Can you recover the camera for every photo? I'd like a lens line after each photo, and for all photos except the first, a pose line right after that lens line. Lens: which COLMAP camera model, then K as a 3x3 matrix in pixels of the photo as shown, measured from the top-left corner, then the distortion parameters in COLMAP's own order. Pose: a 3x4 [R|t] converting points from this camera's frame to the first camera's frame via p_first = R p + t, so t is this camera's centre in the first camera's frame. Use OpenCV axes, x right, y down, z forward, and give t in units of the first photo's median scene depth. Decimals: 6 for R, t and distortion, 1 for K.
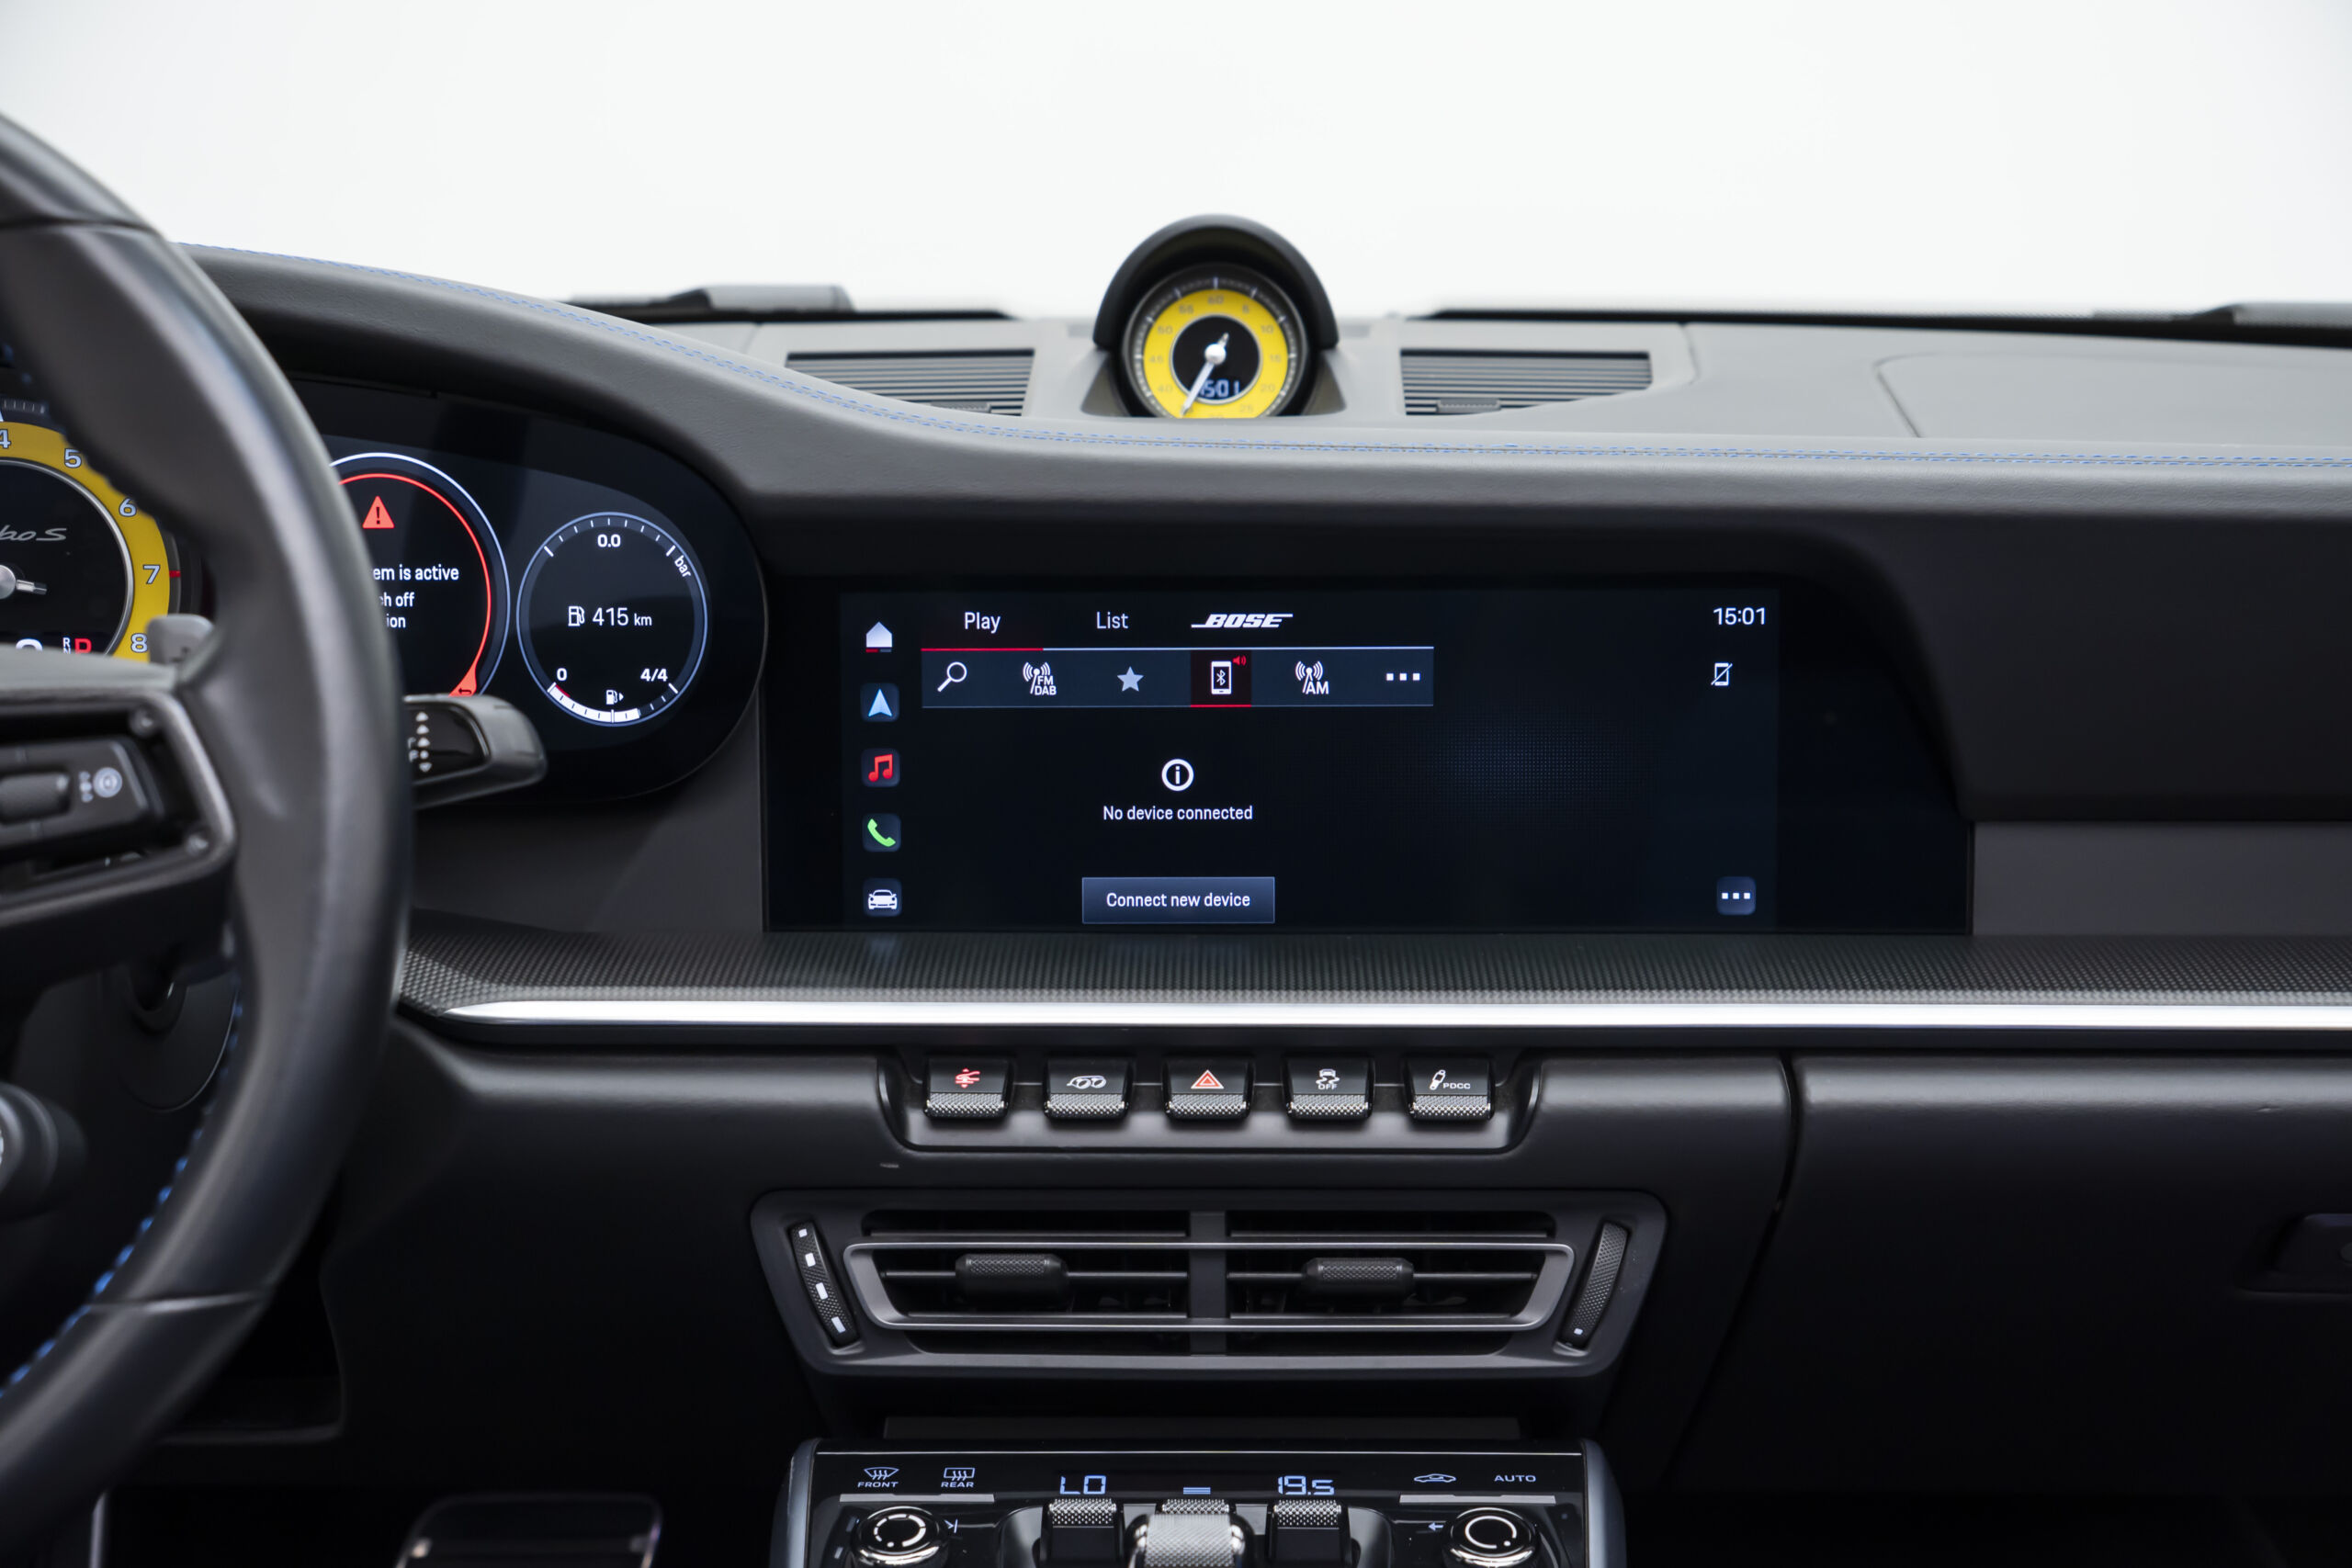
lens RADIAL K [[3314.0, 0, 1168.1], [0, 3314.0, 816.2], [0, 0, 1]] dist [0.166015, 0.000000]
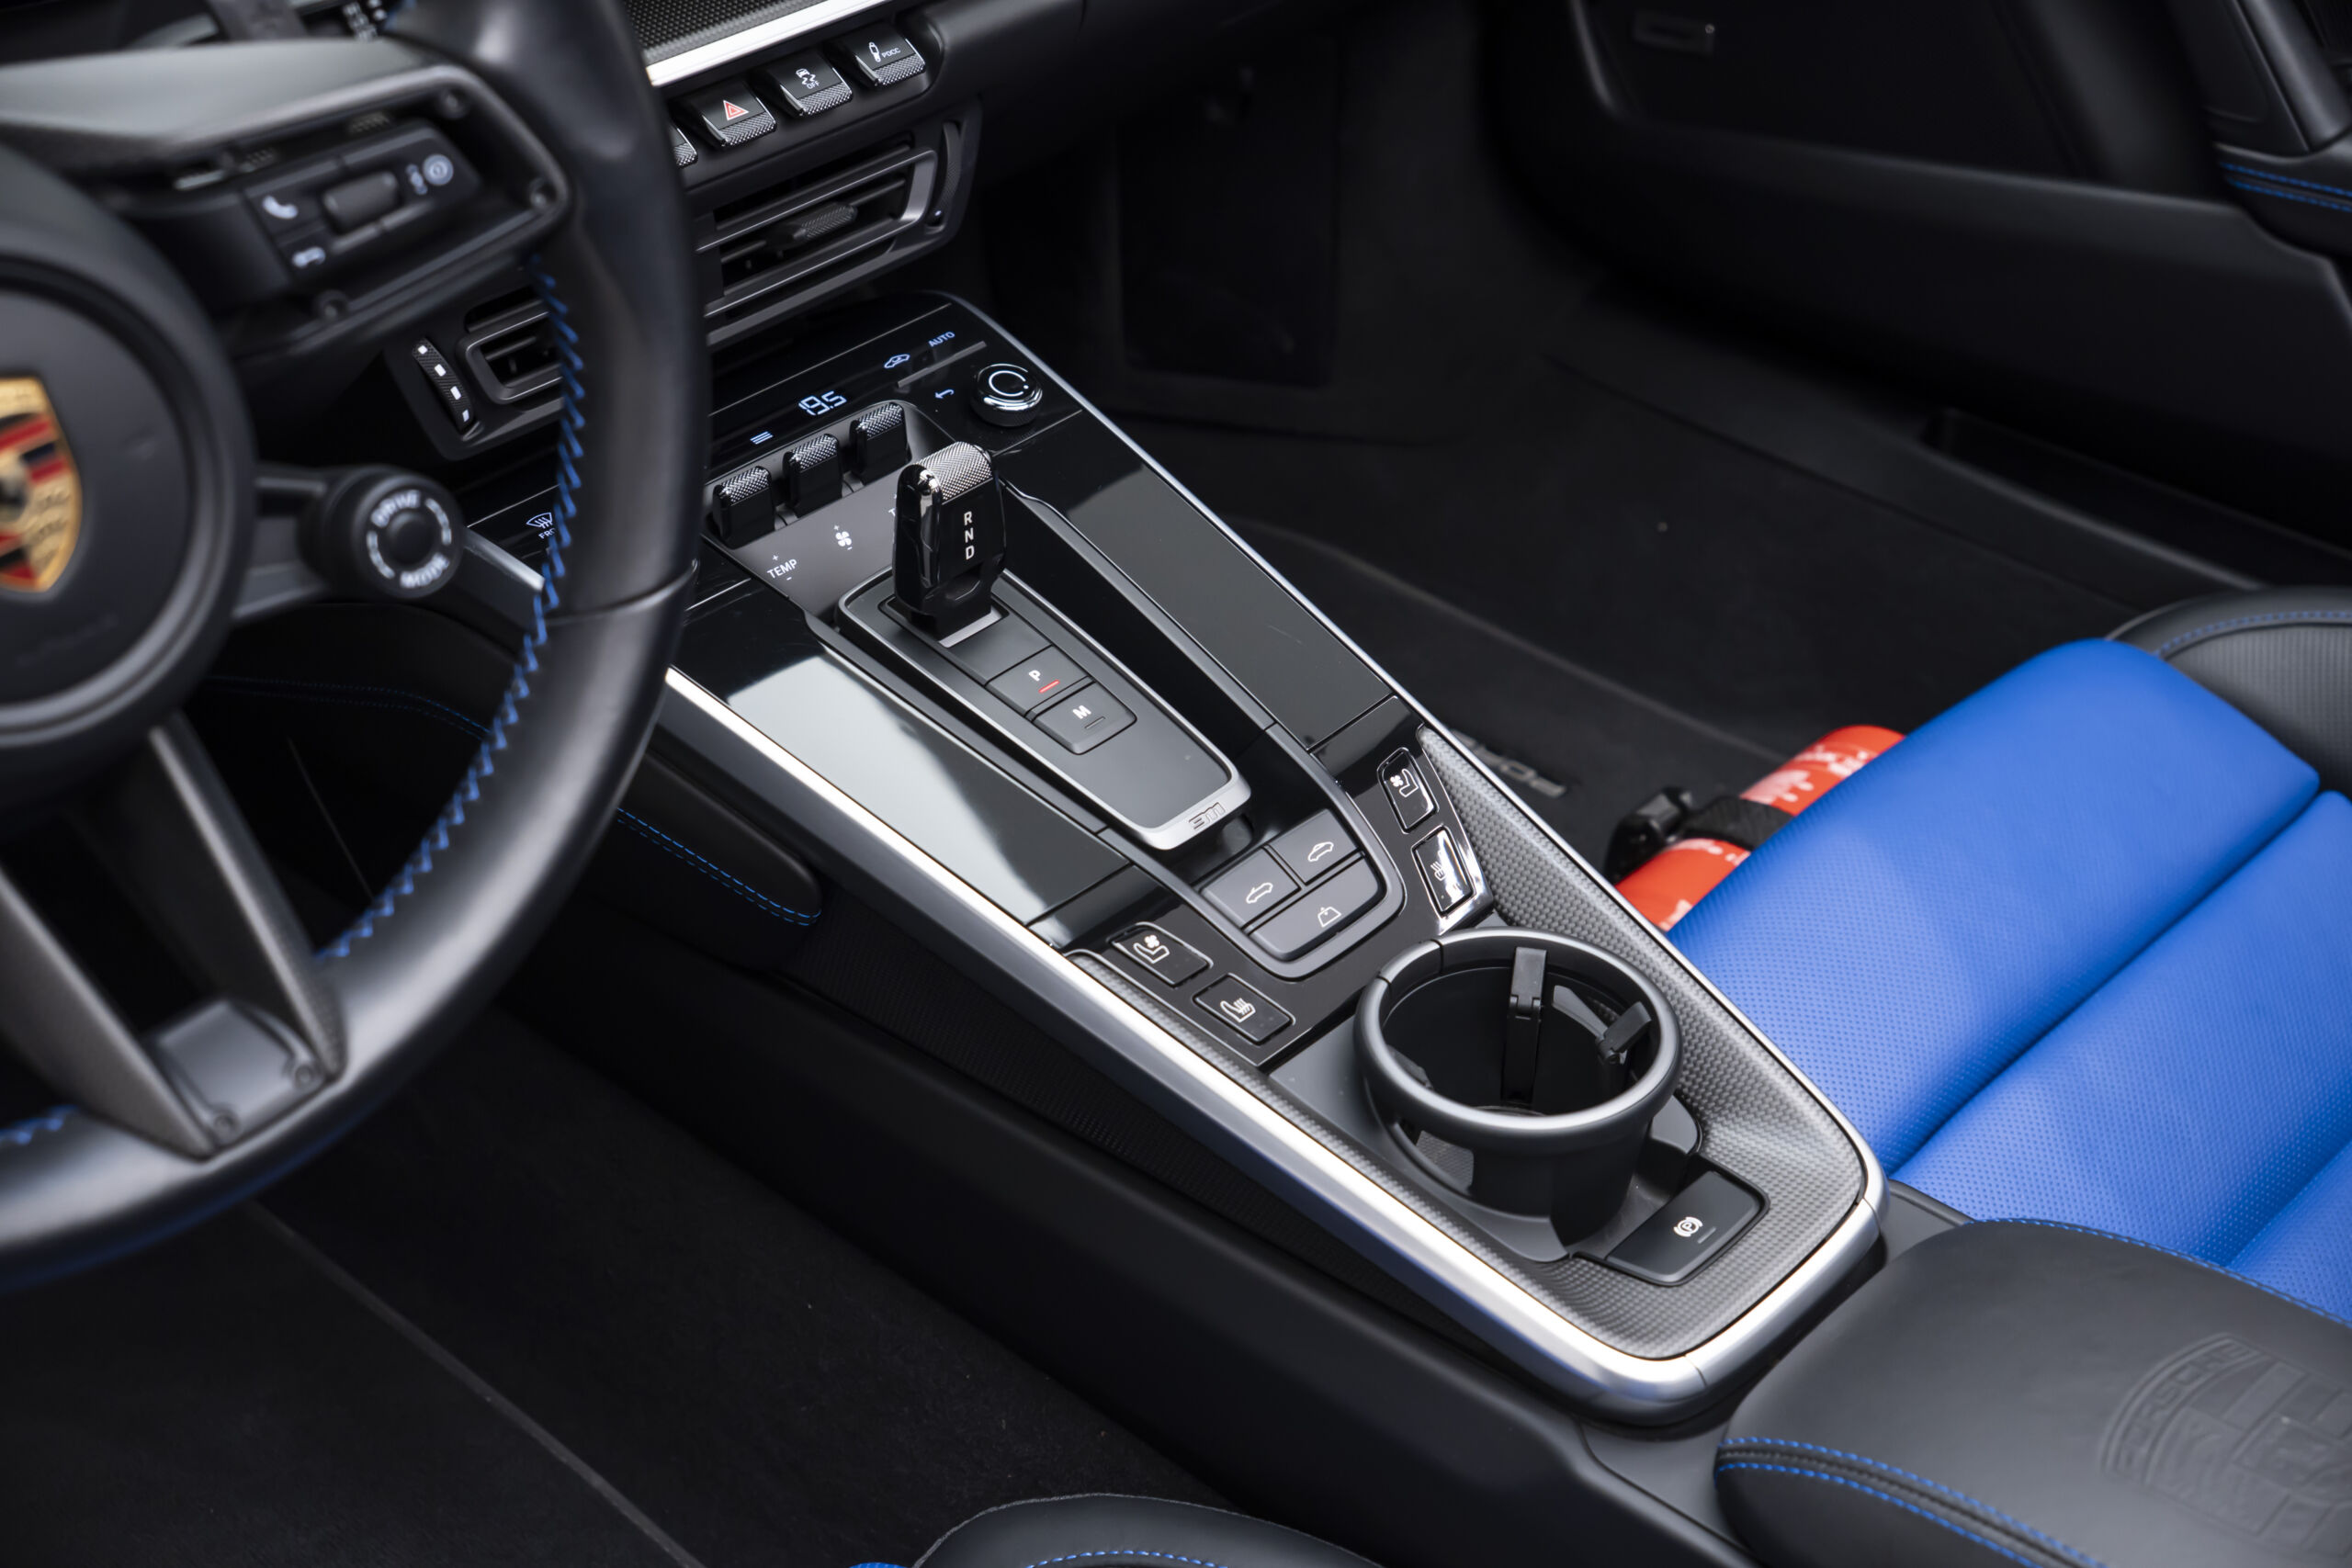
lens RADIAL K [[3314.0, 0, 1167.6], [0, 3314.0, 779.8], [0, 0, 1]] dist [0.166015, 0.000000]
pose [[0.663335, -0.423808, 0.616744, -0.674250], [0.125276, 0.875430, 0.466829, -0.230977], [-0.737762, -0.232401, 0.633796, 0.083318]]
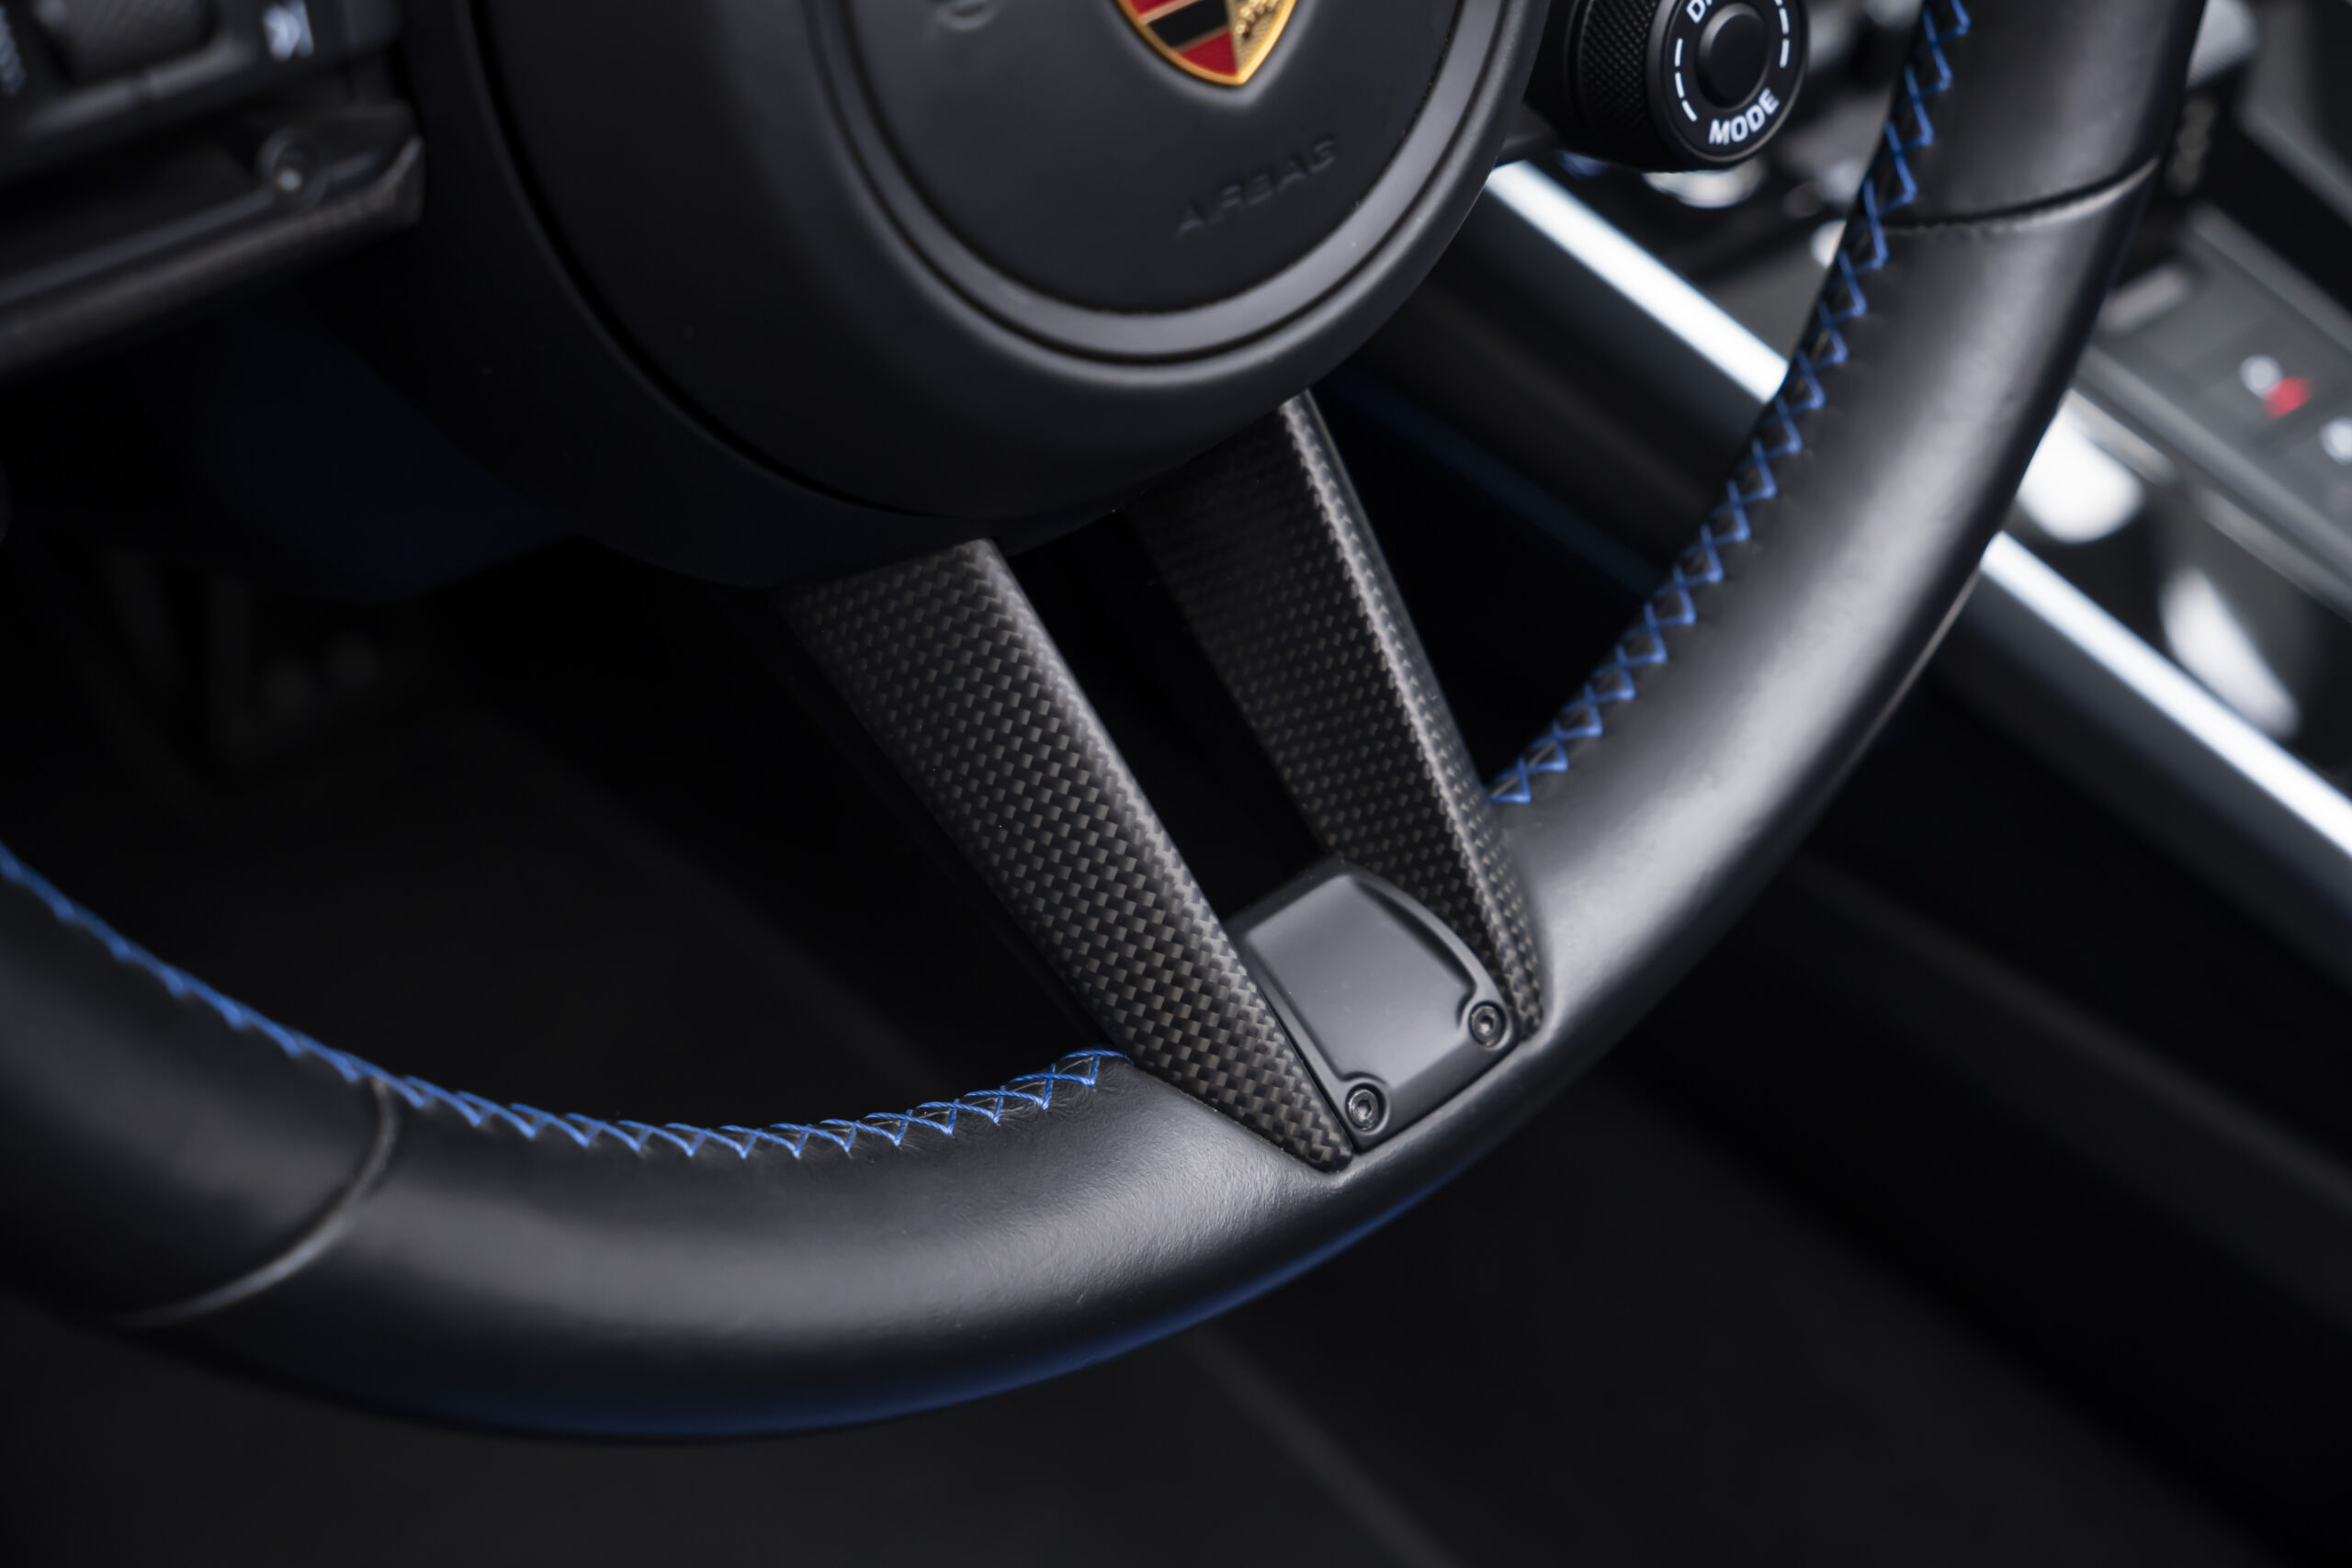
lens RADIAL K [[3581.4, 0, 1184.1], [0, 3581.4, 787.1], [0, 0, 1]] dist [0.172605, 0.000000]
pose [[0.738328, -0.412612, 0.533502, -0.616960], [0.083096, 0.840652, 0.535163, -0.105213], [-0.669304, -0.350794, 0.654963, 0.451894]]
